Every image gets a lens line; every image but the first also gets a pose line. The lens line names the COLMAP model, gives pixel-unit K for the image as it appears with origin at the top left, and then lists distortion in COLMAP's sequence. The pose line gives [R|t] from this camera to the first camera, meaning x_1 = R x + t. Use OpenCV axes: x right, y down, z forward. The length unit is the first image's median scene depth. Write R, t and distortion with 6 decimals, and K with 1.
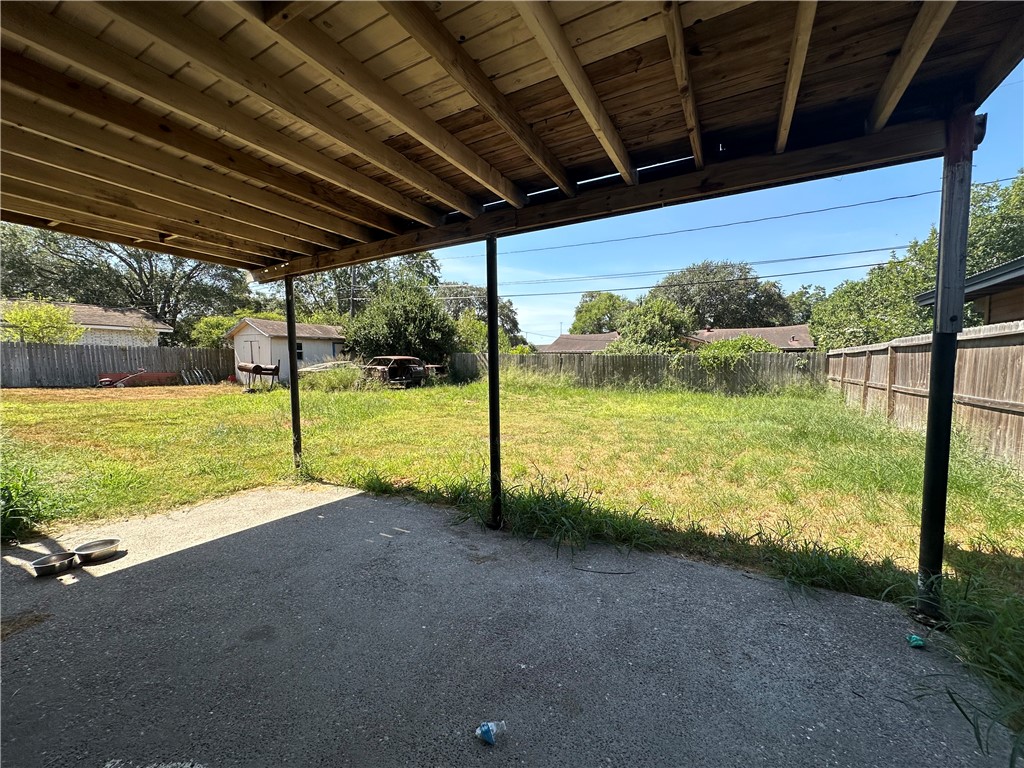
lens RADIAL K [[408.6, 0, 511.8], [0, 408.6, 387.5], [0, 0, 1]] dist [-0.002086, 0.000686]
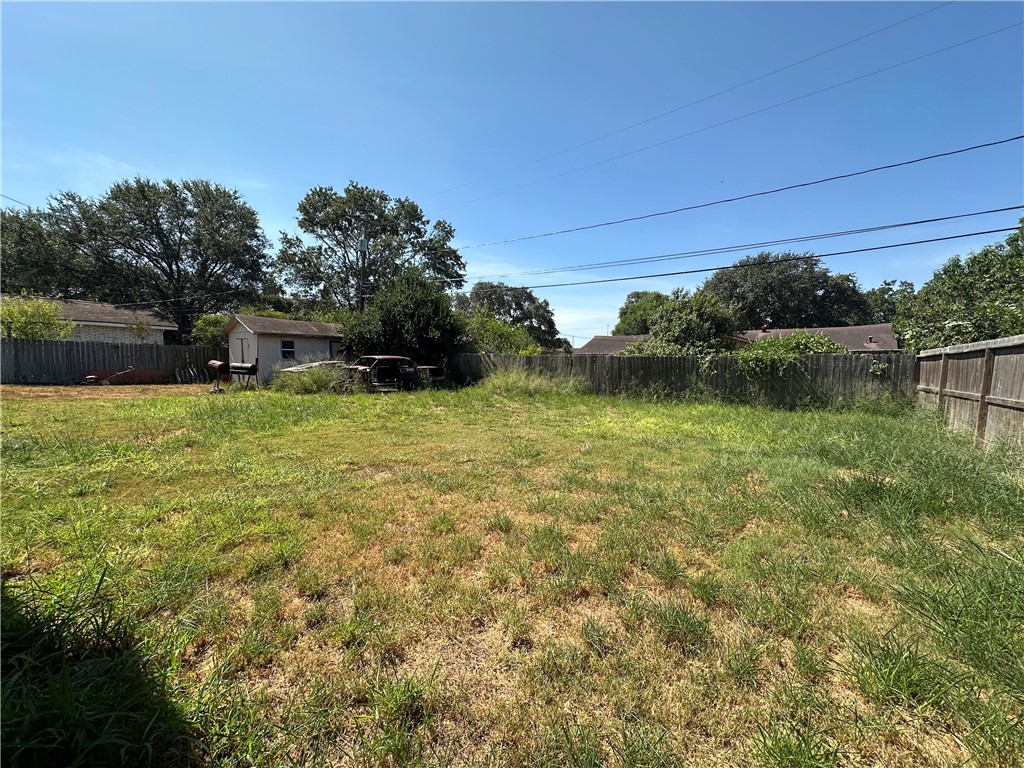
lens RADIAL K [[408.6, 0, 511.6], [0, 408.6, 385.7], [0, 0, 1]] dist [-0.002086, 0.000686]
pose [[0.992486, 0.016877, -0.121189, 0.100471], [-0.018412, 0.999764, -0.011554, -0.004708], [0.120965, 0.013698, 0.992562, 0.133782]]
